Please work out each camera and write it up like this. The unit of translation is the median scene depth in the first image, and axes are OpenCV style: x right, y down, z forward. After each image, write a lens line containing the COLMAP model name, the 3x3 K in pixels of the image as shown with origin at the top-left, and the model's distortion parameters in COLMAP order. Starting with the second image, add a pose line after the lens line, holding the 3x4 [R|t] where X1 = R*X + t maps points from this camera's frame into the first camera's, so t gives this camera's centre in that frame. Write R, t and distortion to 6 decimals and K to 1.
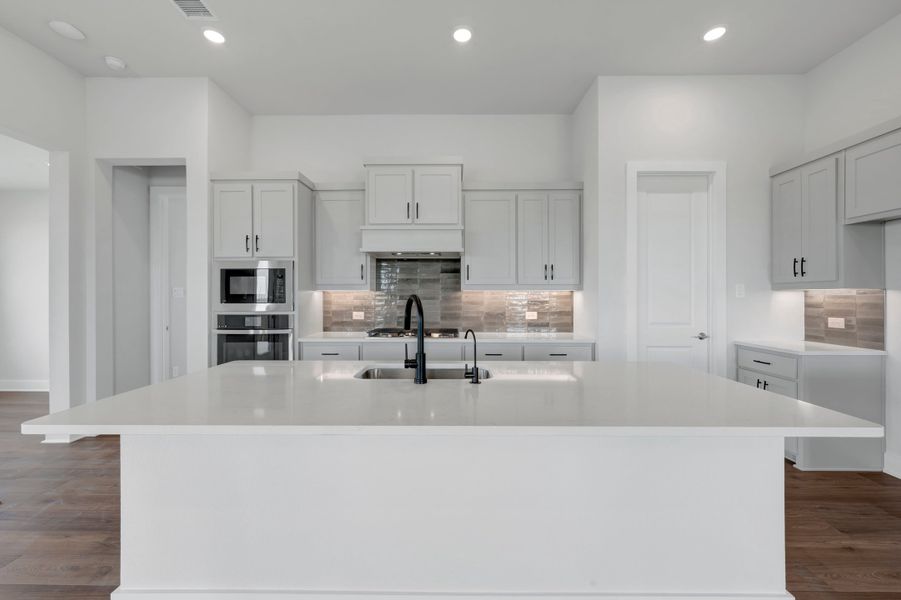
lens RADIAL K [[385.7, 0, 448.7], [0, 385.7, 298.2], [0, 0, 1]] dist [0.002042, 0.000199]
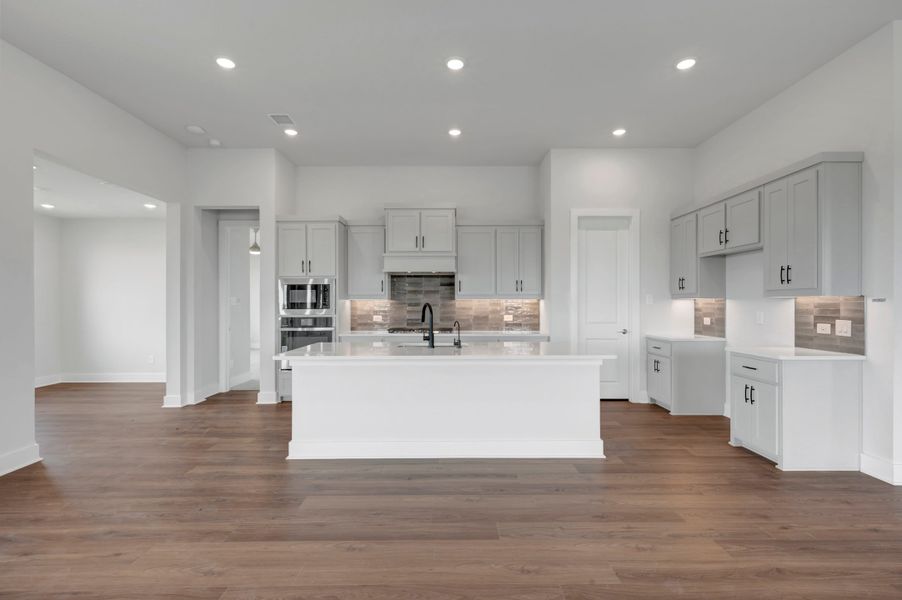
lens RADIAL K [[399.9, 0, 450.1], [0, 399.9, 305.0], [0, 0, 1]] dist [0.001154, 0.000161]
pose [[0.999856, -0.001847, 0.016895, -0.009347], [0.001868, 0.999997, -0.001237, 0.001683], [-0.016893, 0.001268, 0.999857, -0.419016]]
